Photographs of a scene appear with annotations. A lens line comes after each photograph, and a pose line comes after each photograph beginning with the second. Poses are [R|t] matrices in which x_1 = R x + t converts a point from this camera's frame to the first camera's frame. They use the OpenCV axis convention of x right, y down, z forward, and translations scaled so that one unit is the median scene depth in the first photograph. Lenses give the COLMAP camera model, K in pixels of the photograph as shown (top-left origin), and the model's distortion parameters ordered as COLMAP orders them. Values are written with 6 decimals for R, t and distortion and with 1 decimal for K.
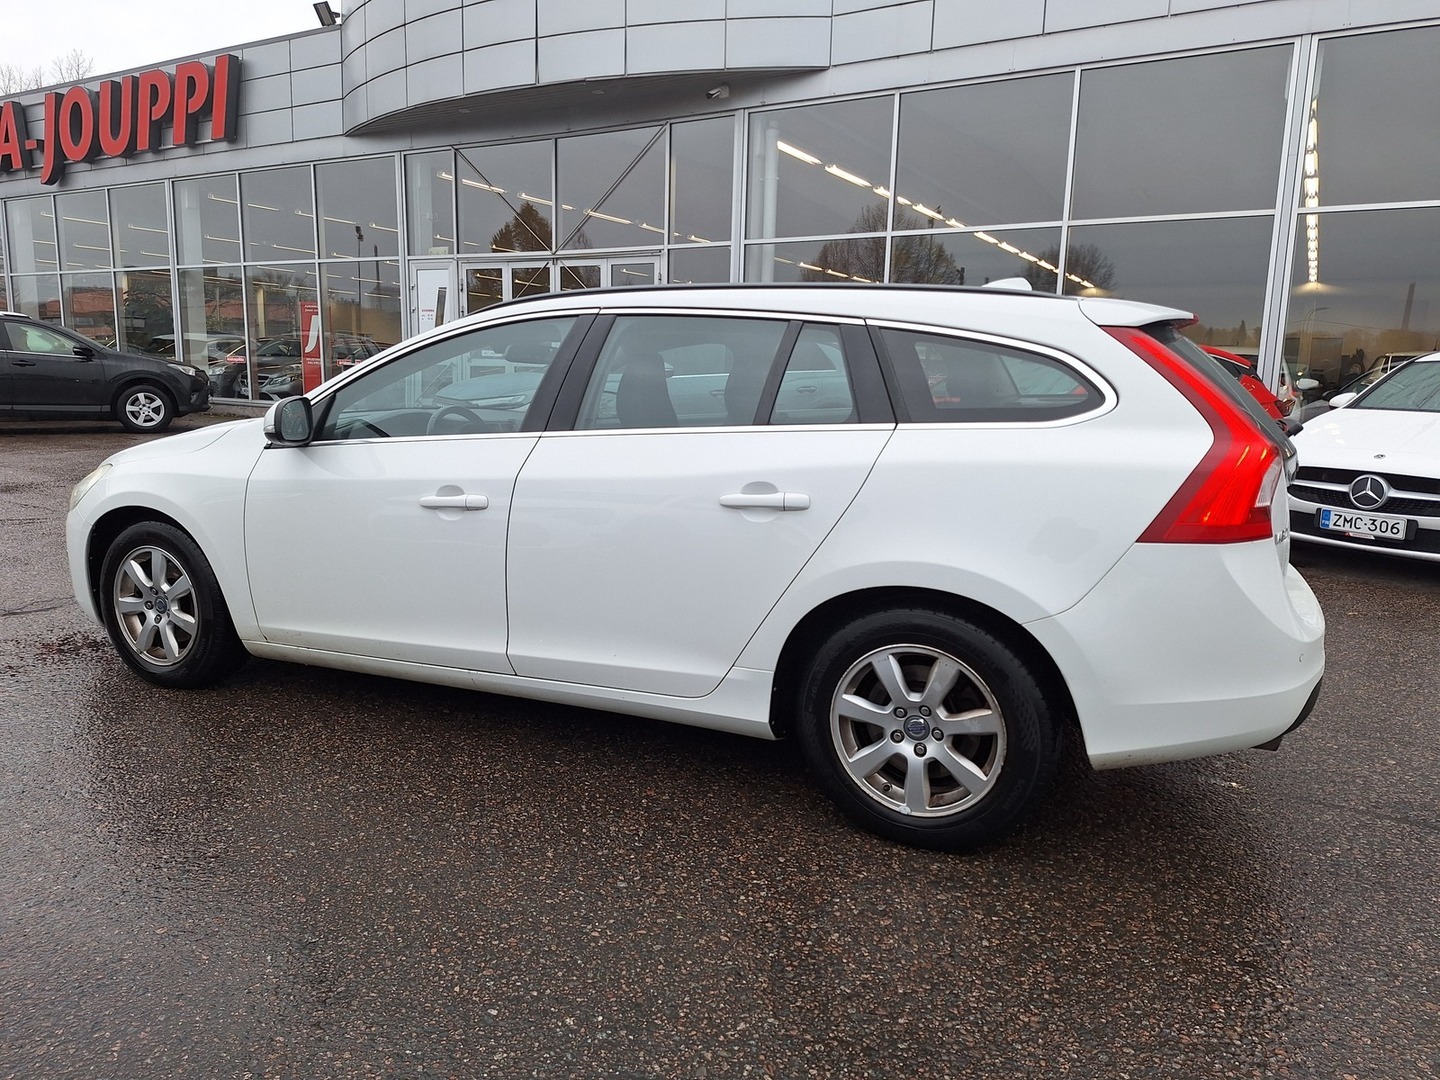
lens RADIAL K [[1018.8, 0, 715.8], [0, 1018.8, 545.7], [0, 0, 1]] dist [0.079292, -0.091711]
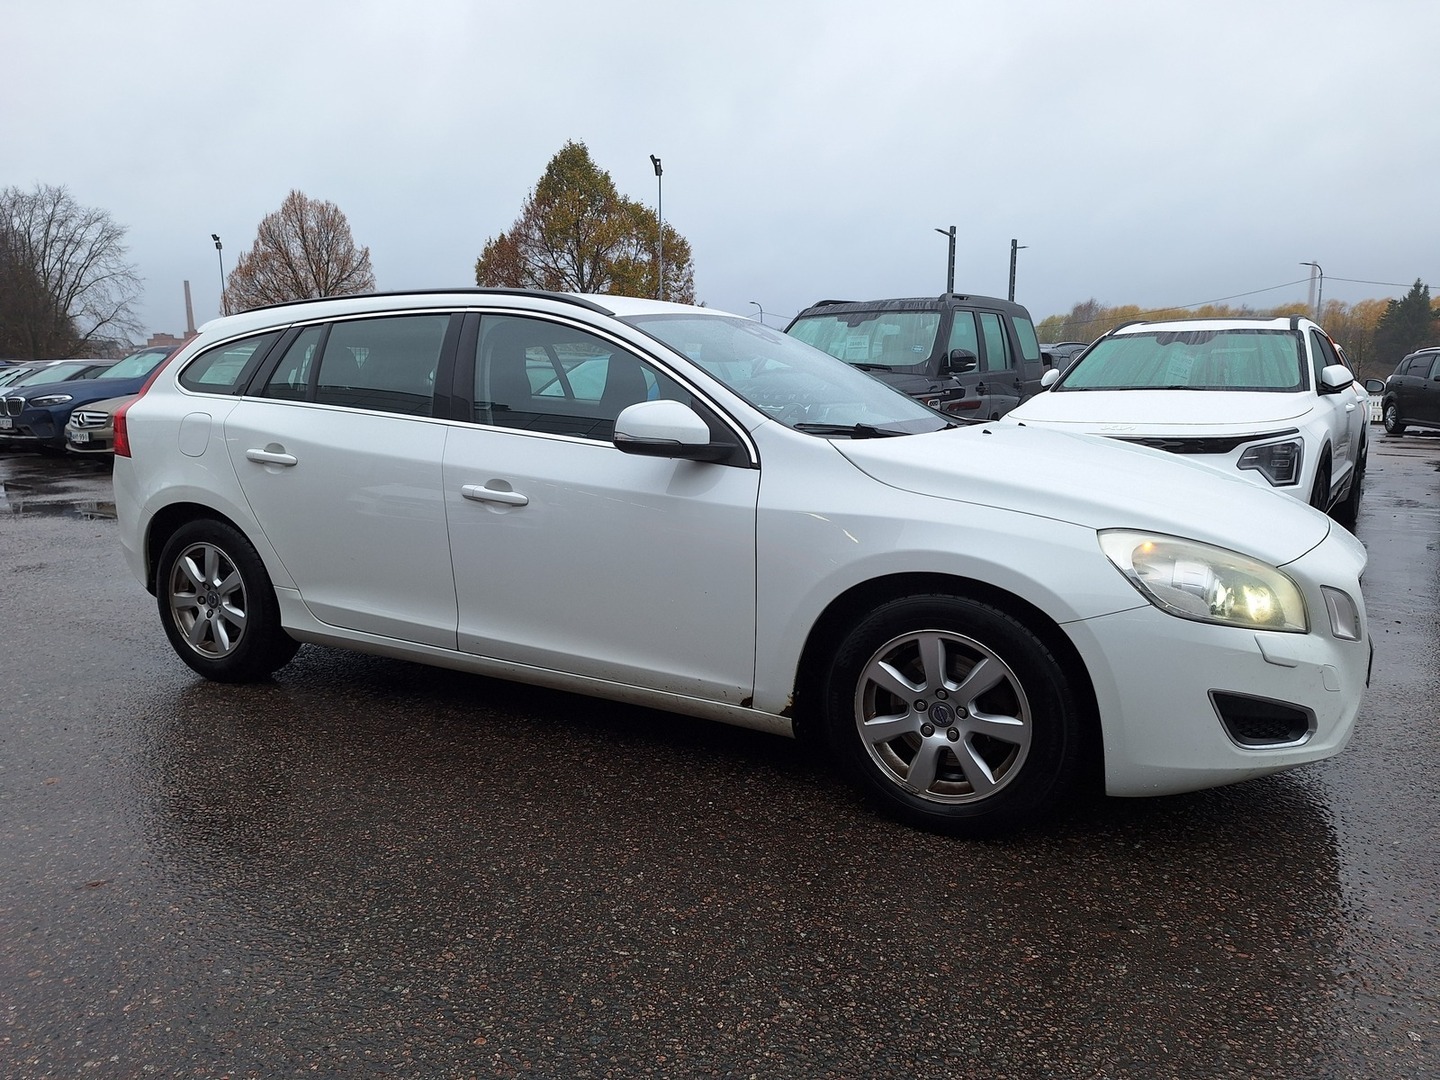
lens RADIAL K [[1018.8, 0, 735.1], [0, 1018.8, 551.1], [0, 0, 1]] dist [0.079292, -0.091711]
pose [[0.999564, -0.009360, -0.027989, 0.007908], [0.009738, 0.999863, 0.013410, 0.000728], [0.027860, -0.013677, 0.999518, -0.003768]]
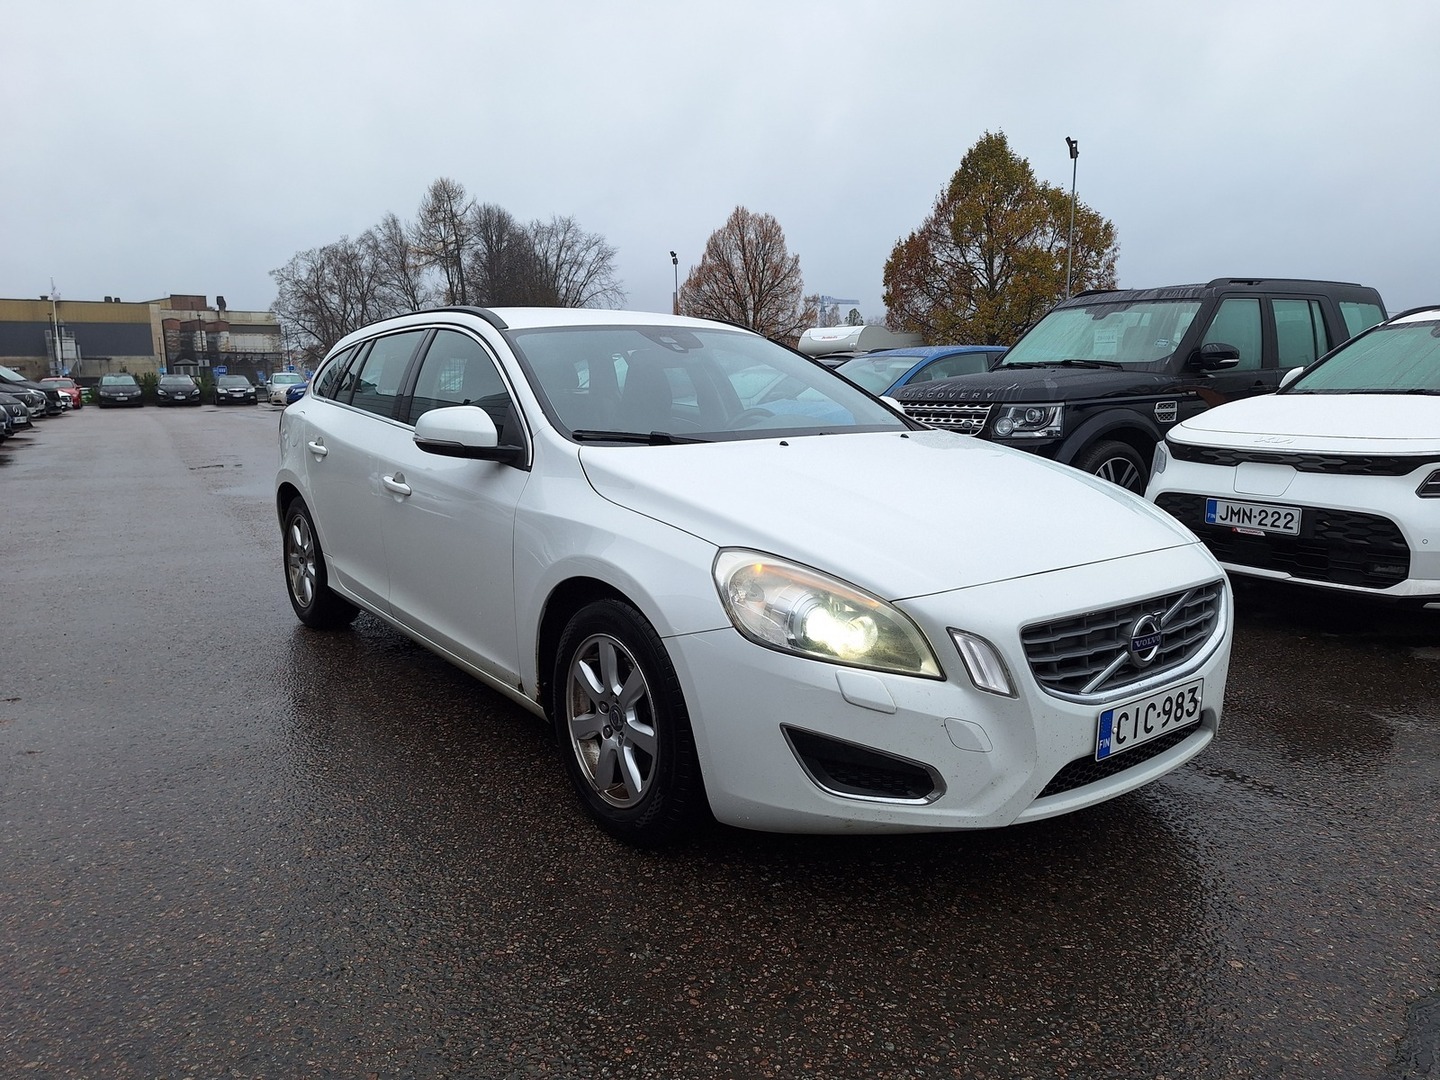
lens RADIAL K [[1018.8, 0, 681.5], [0, 1018.8, 543.9], [0, 0, 1]] dist [0.079292, -0.091711]
pose [[0.887611, 0.057314, -0.457014, 0.740877], [-0.054582, 0.998325, 0.019189, -0.021964], [0.457348, 0.007912, 0.889252, 0.134438]]
